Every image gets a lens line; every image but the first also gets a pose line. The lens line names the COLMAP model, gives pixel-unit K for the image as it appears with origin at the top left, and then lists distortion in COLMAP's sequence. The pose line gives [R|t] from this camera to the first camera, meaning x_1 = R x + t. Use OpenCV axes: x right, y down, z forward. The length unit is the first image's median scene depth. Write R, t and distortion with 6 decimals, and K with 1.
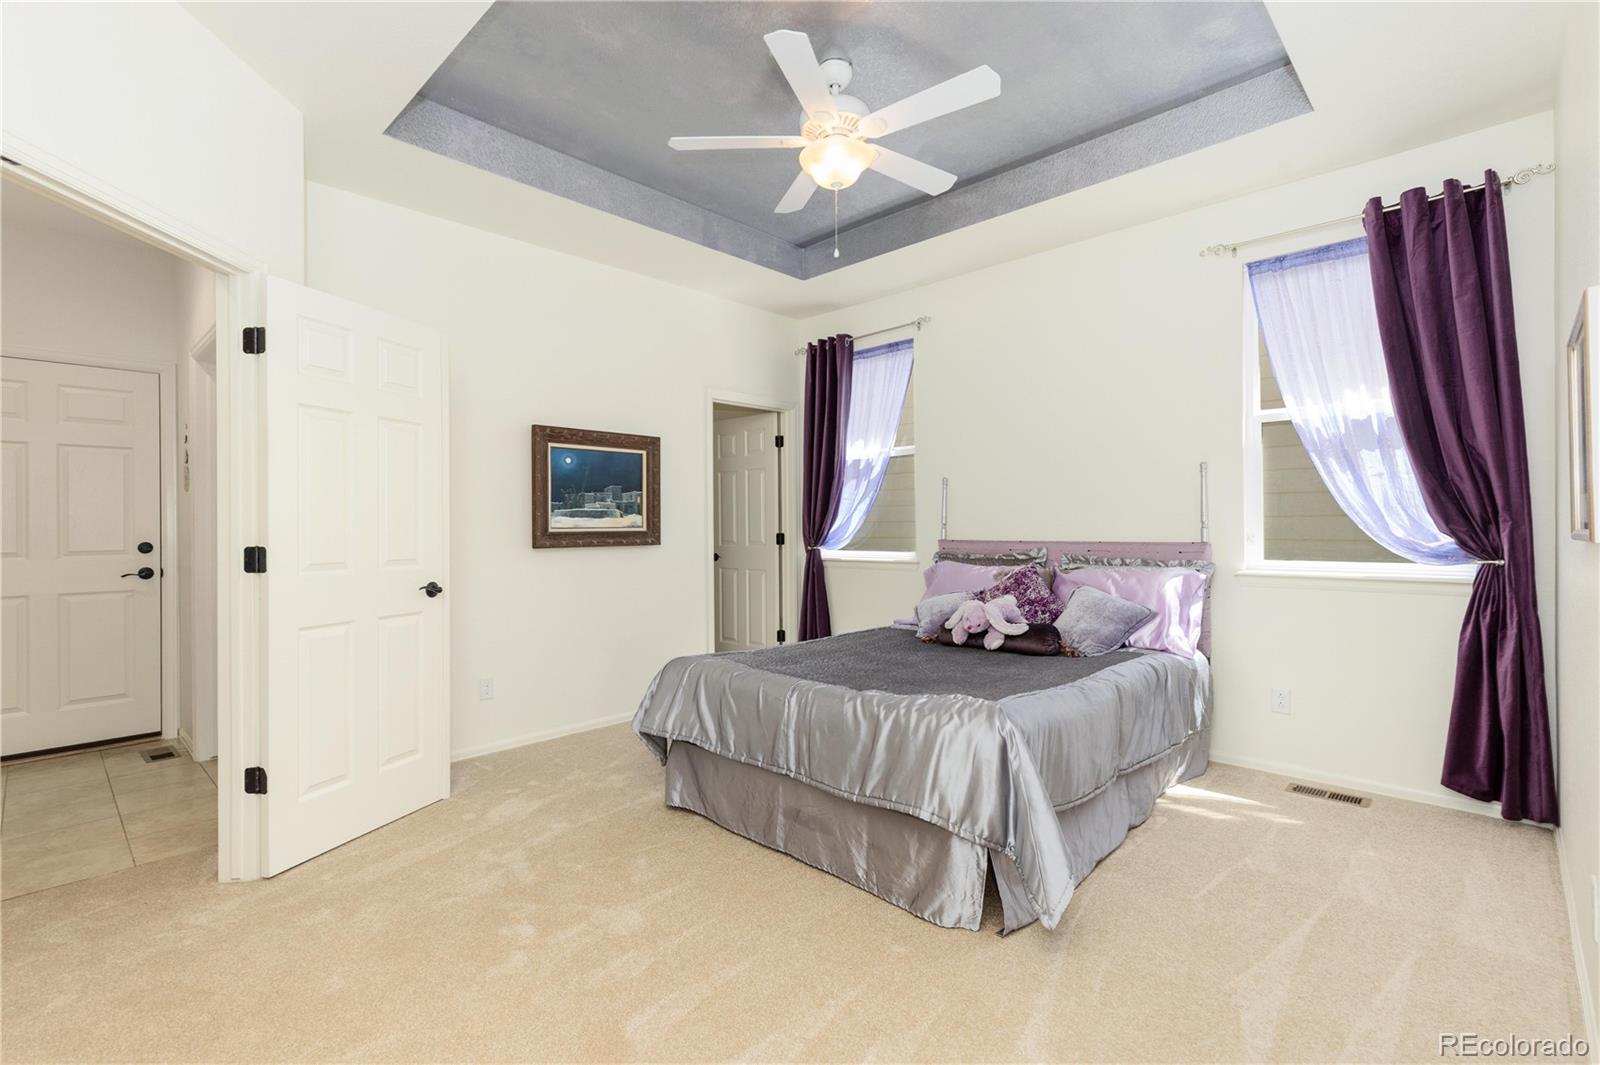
lens RADIAL K [[733.6, 0, 801.8], [0, 733.6, 531.5], [0, 0, 1]] dist [0.013000, -0.002185]
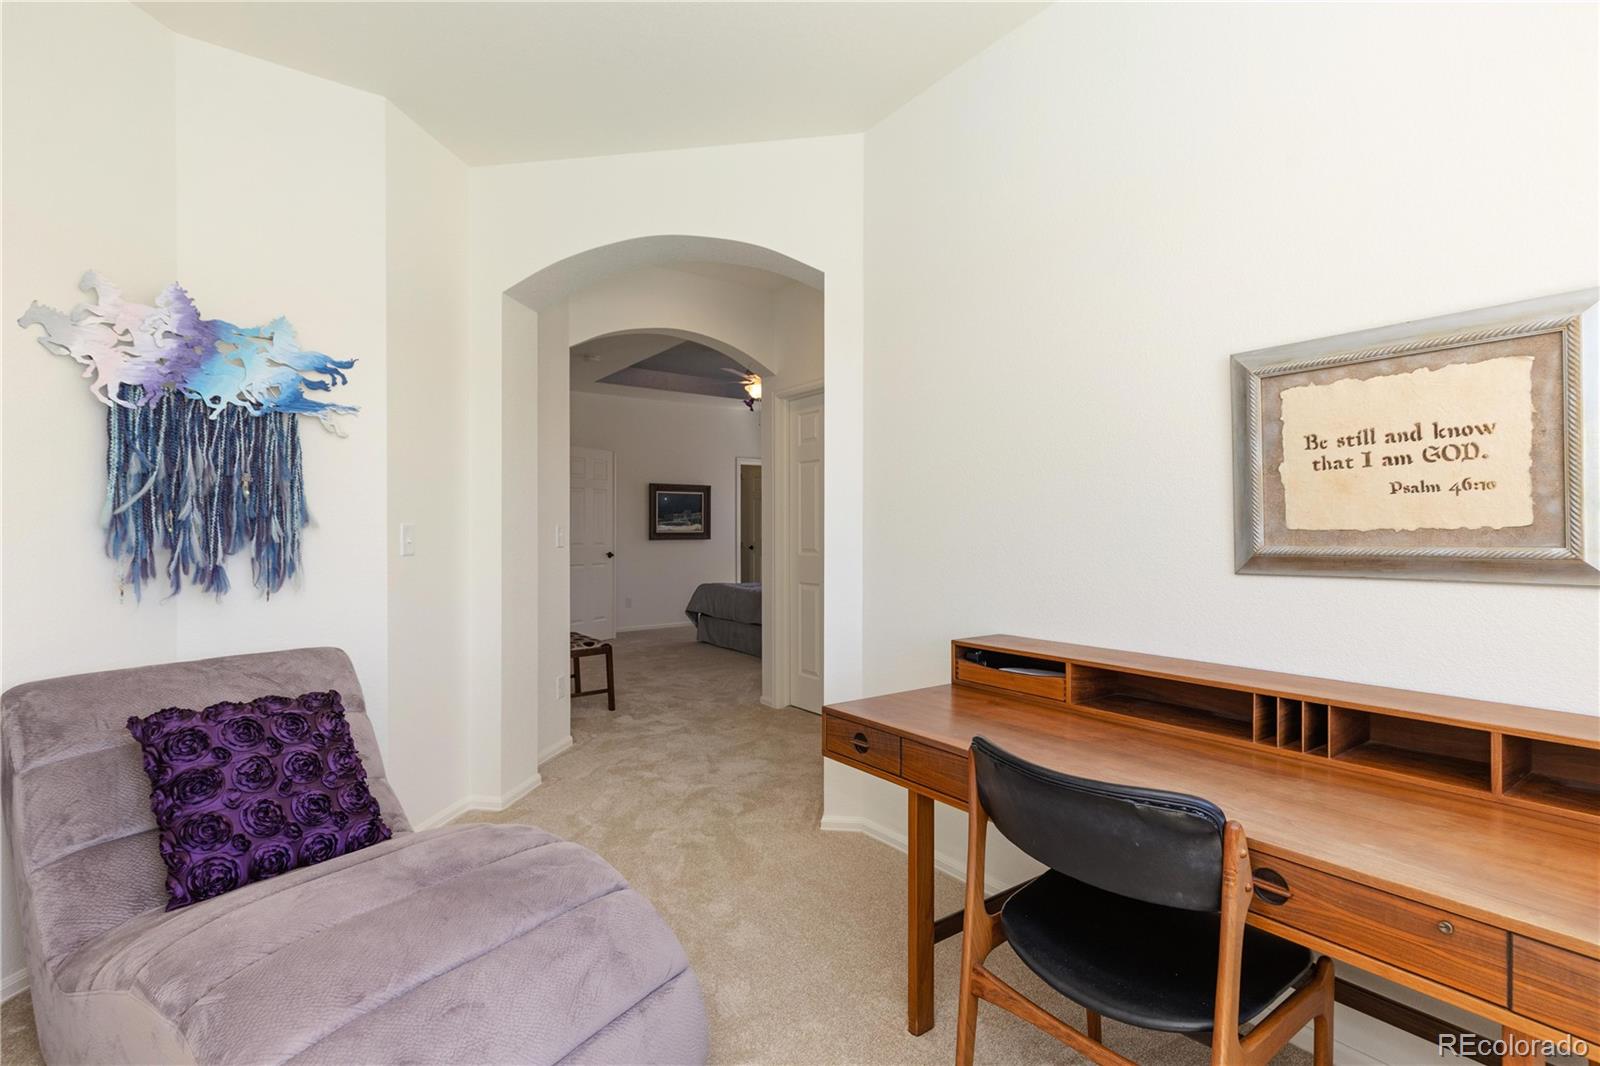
lens RADIAL K [[733.6, 0, 797.7], [0, 733.6, 531.4], [0, 0, 1]] dist [0.013000, -0.002185]
pose [[0.985997, 0.003505, -0.166726, 0.402952], [-0.004140, 0.999985, -0.003462, 0.002682], [0.166711, 0.004104, 0.985997, -1.004157]]
